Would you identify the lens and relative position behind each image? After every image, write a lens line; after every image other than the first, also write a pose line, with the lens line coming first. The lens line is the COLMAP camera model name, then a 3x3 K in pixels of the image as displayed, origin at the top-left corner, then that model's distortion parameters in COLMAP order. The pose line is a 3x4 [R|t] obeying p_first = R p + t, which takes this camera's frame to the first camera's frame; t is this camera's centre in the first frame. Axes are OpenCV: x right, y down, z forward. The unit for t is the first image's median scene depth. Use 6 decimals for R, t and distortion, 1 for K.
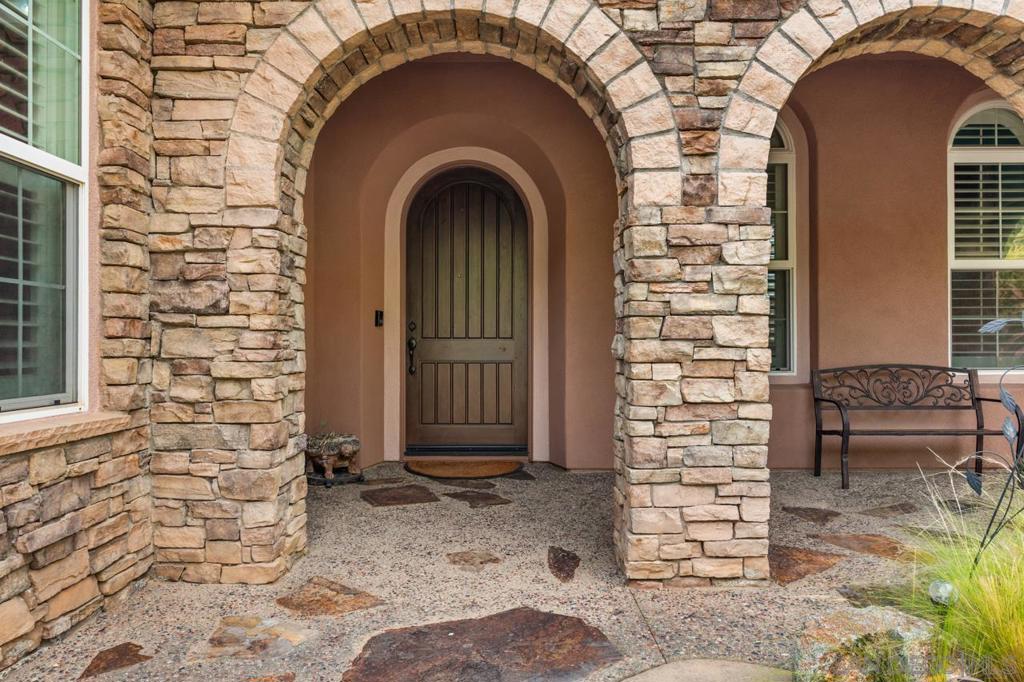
lens RADIAL K [[683.3, 0, 515.8], [0, 683.3, 340.9], [0, 0, 1]] dist [-0.007511, 0.004347]
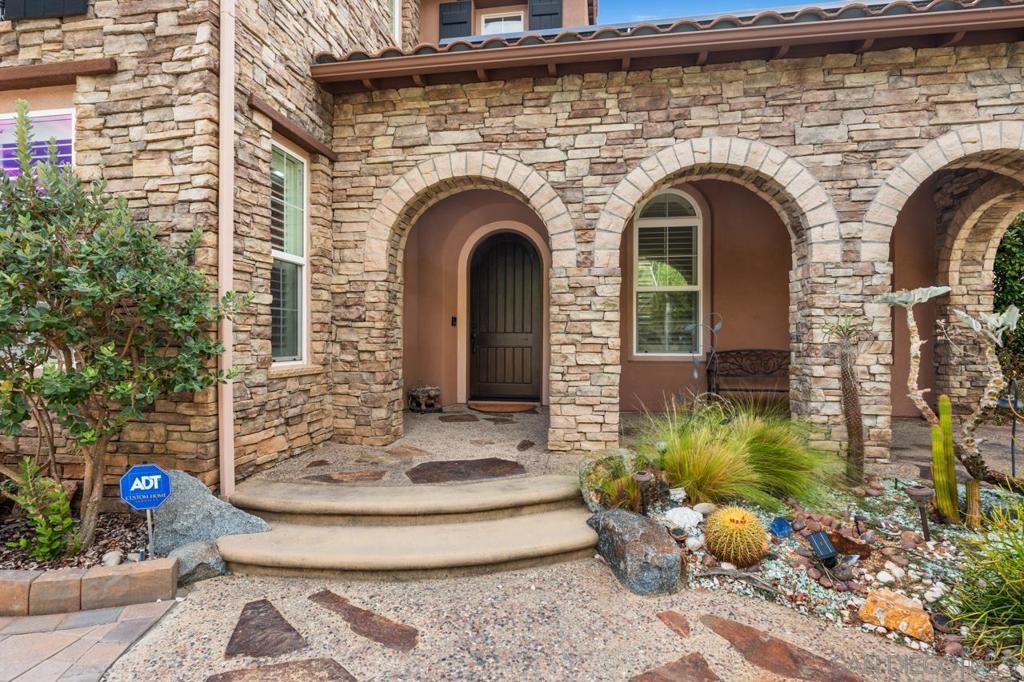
lens RADIAL K [[505.7, 0, 509.8], [0, 505.7, 340.0], [0, 0, 1]] dist [-0.009778, -0.001243]
pose [[0.988216, 0.004186, -0.153007, 0.279194], [-0.002611, 0.999942, 0.010495, 0.002431], [0.153042, -0.009972, 0.988169, -0.517992]]
